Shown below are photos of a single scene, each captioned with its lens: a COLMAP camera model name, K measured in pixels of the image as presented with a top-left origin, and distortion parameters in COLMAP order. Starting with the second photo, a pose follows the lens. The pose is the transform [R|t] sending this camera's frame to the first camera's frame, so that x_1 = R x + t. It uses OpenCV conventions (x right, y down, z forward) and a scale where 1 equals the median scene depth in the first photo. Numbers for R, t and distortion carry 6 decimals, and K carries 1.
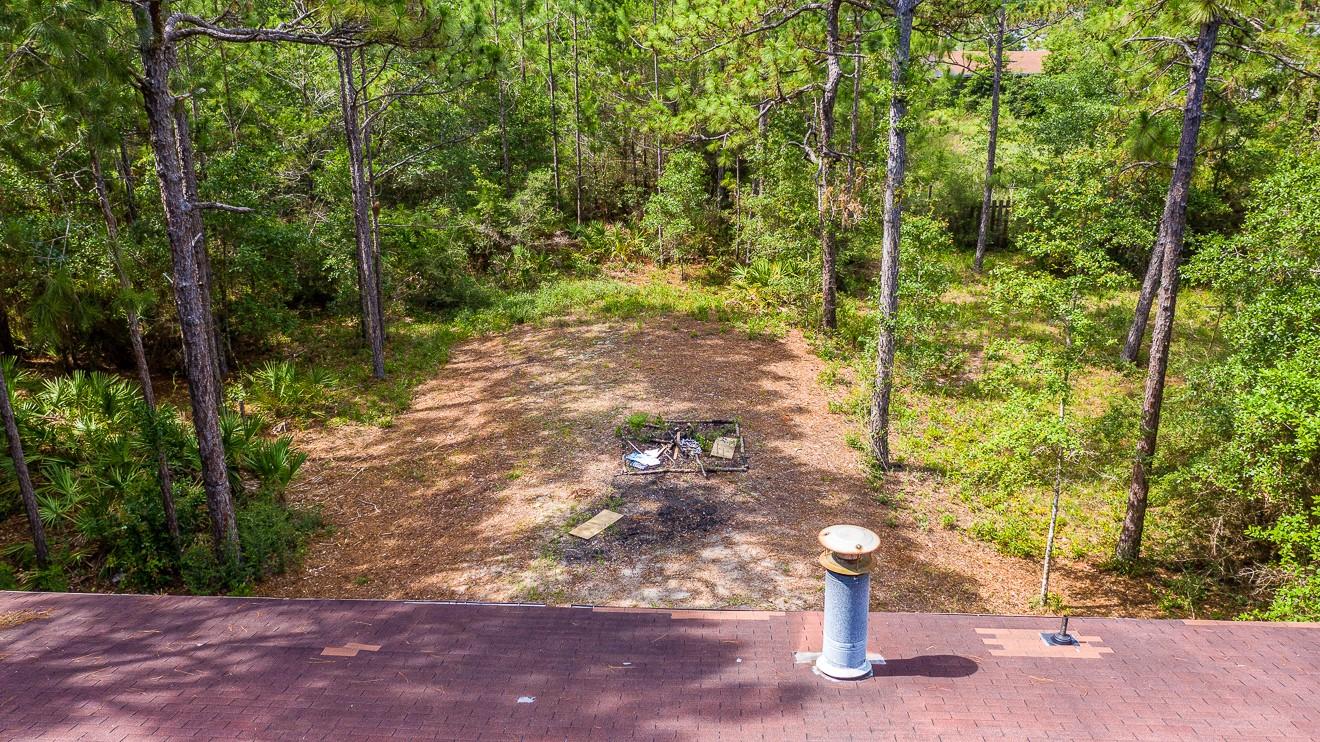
lens RADIAL K [[1054.1, 0, 662.2], [0, 1054.1, 363.4], [0, 0, 1]] dist [-0.003435, 0.000605]
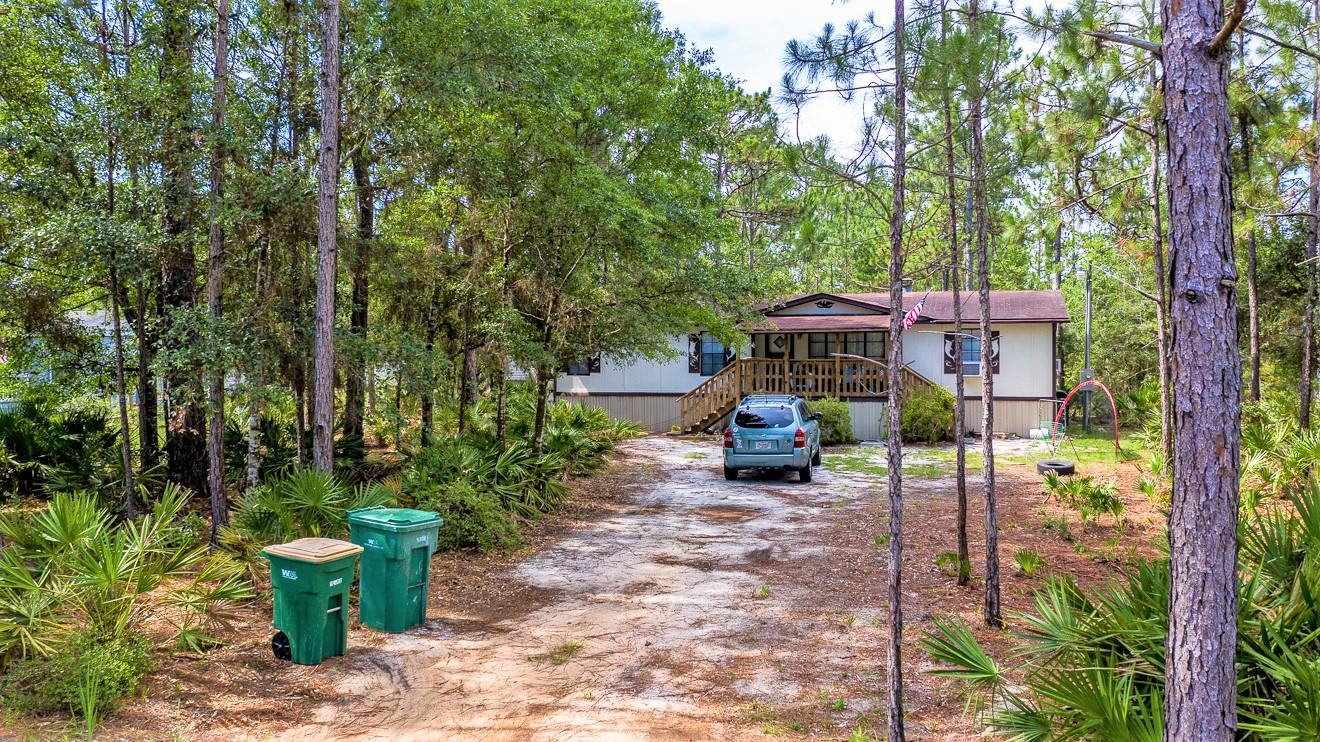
lens RADIAL K [[1049.8, 0, 661.8], [0, 1049.8, 369.9], [0, 0, 1]] dist [-0.004826, -0.005863]
pose [[0.968612, 0.008506, -0.248432, 0.071325], [-0.084510, 0.951152, -0.296932, 0.495100], [0.233771, 0.308607, 0.922016, -0.829223]]
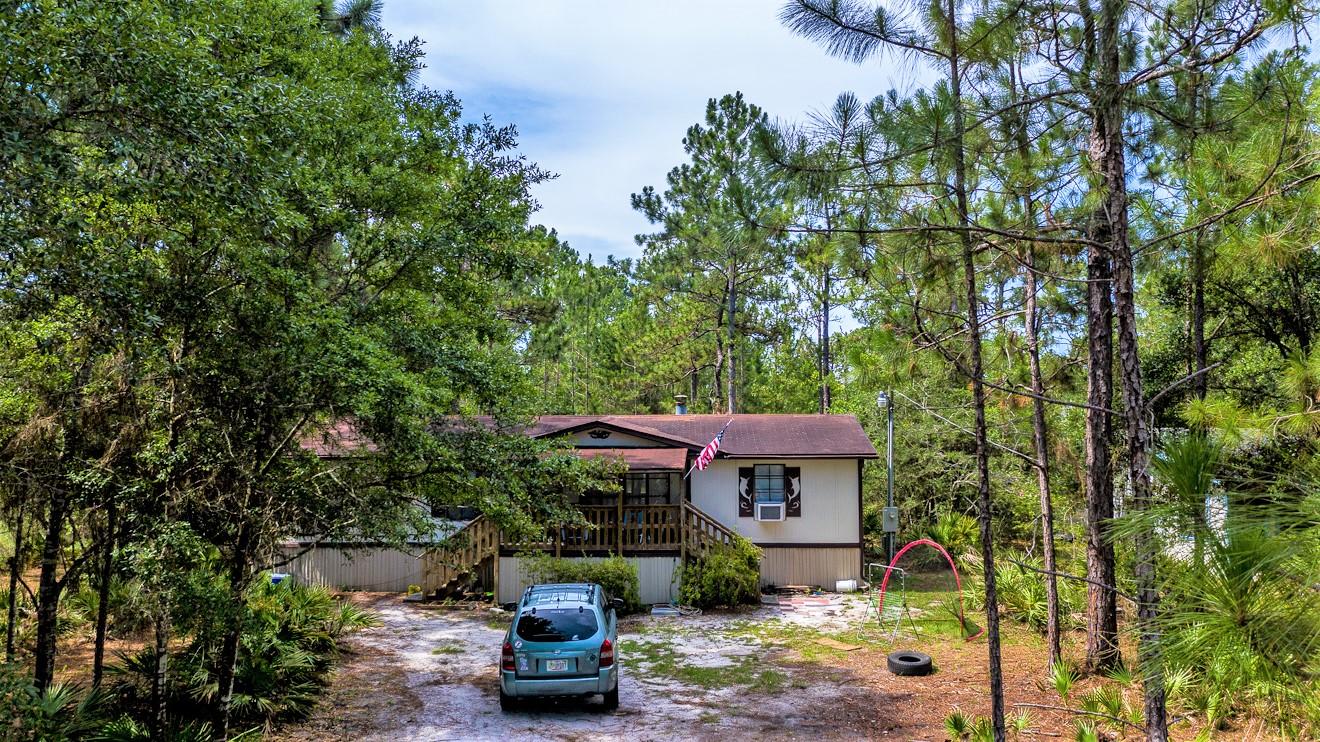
lens RADIAL K [[1052.2, 0, 666.8], [0, 1052.2, 383.9], [0, 0, 1]] dist [-0.007106, -0.004755]
pose [[0.999732, 0.004851, 0.022646, 0.008635], [0.003654, 0.932532, -0.361068, 0.393314], [-0.022870, 0.361054, 0.932265, -0.688732]]
